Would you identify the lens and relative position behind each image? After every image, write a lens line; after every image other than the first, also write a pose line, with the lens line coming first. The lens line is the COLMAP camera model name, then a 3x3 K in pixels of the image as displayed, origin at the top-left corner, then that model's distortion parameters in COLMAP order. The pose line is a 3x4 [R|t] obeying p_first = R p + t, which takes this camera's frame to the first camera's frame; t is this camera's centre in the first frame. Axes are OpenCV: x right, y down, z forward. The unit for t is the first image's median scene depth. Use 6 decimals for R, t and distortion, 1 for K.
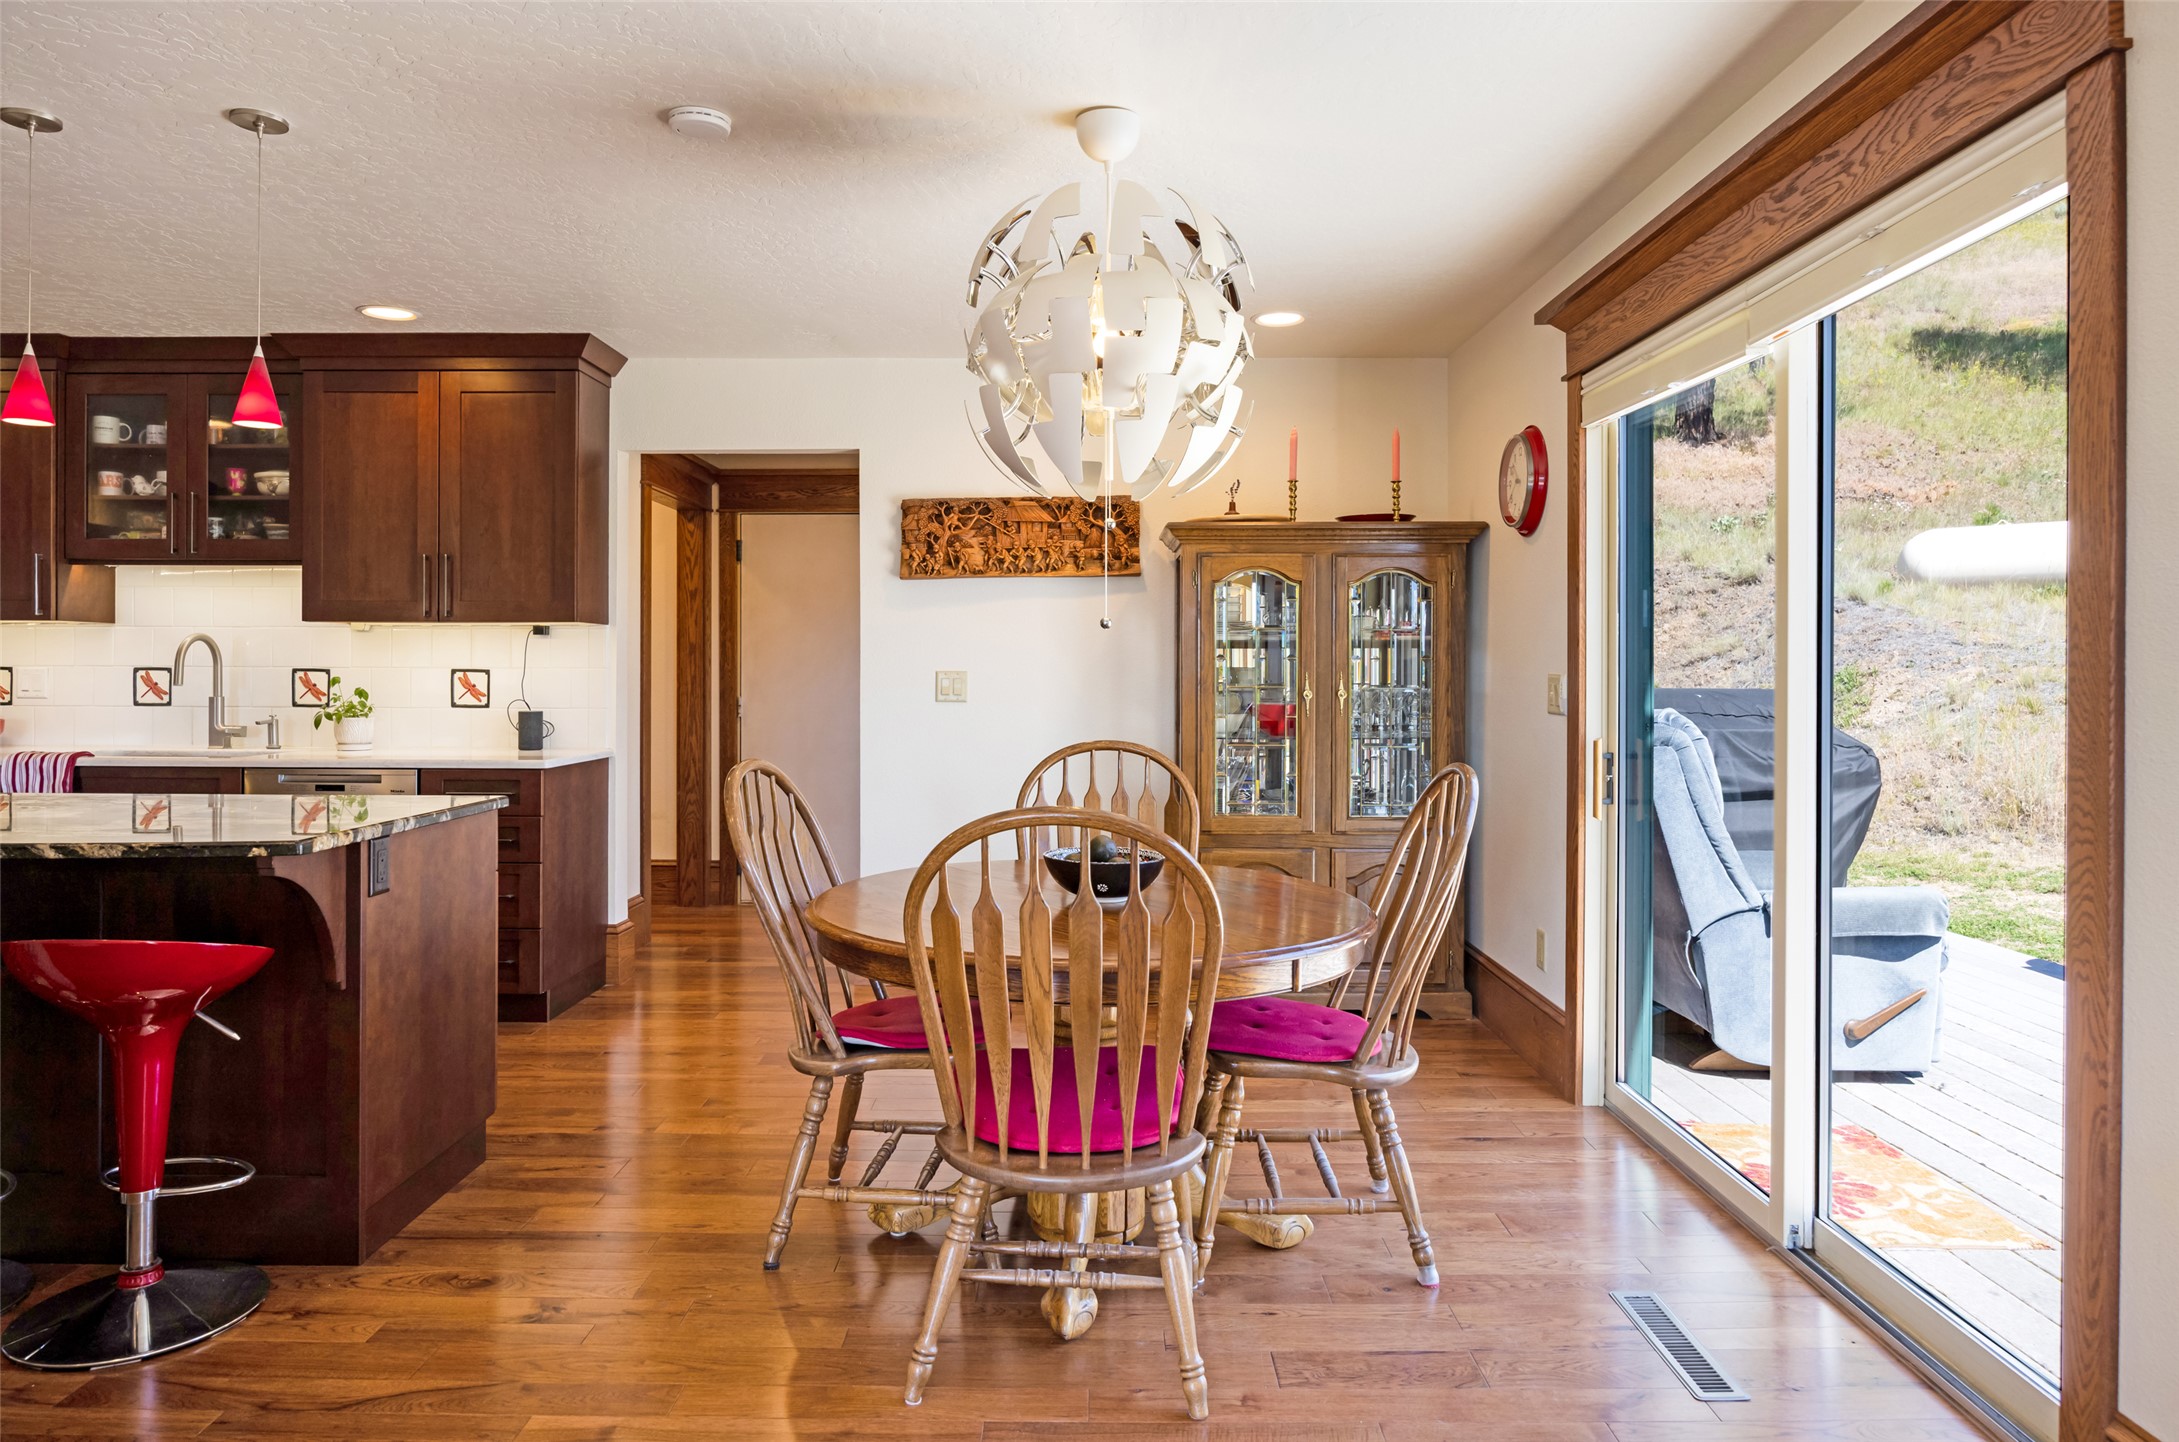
lens RADIAL K [[1335.8, 0, 1096.4], [0, 1335.8, 673.5], [0, 0, 1]] dist [-0.013189, 0.001538]
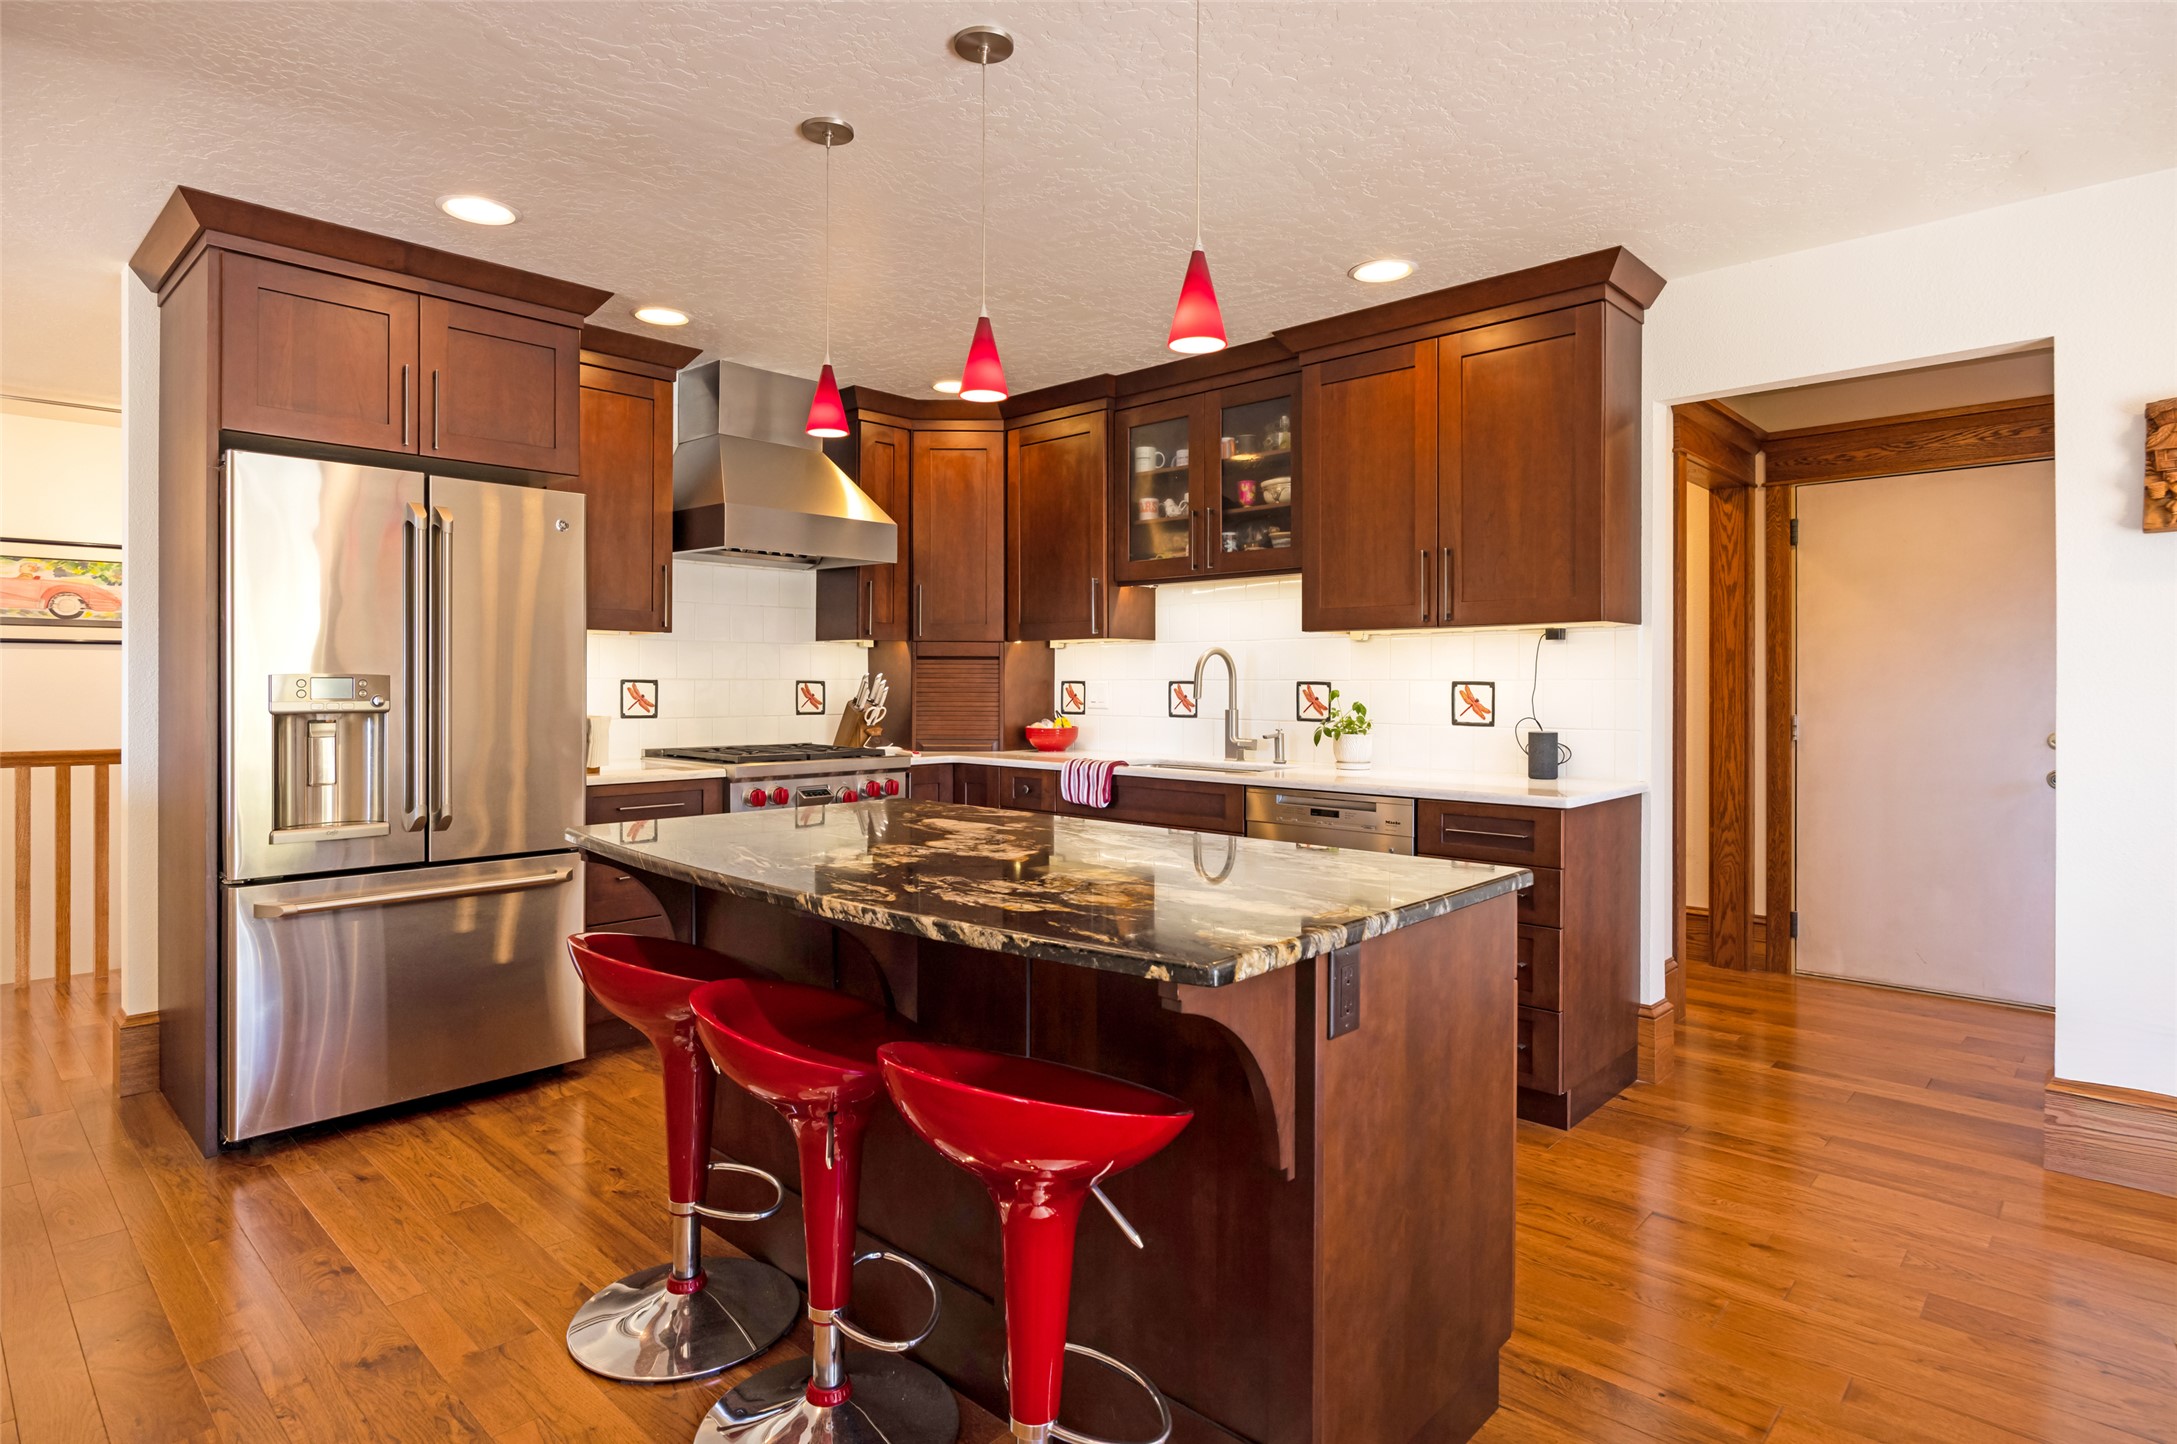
lens RADIAL K [[1159.6, 0, 1078.2], [0, 1159.6, 686.9], [0, 0, 1]] dist [-0.003193, 0.000042]
pose [[0.722356, -0.000269, -0.691521, -0.138037], [0.001255, 0.999999, 0.000922, -0.000812], [0.691520, -0.001533, 0.722356, 0.285849]]
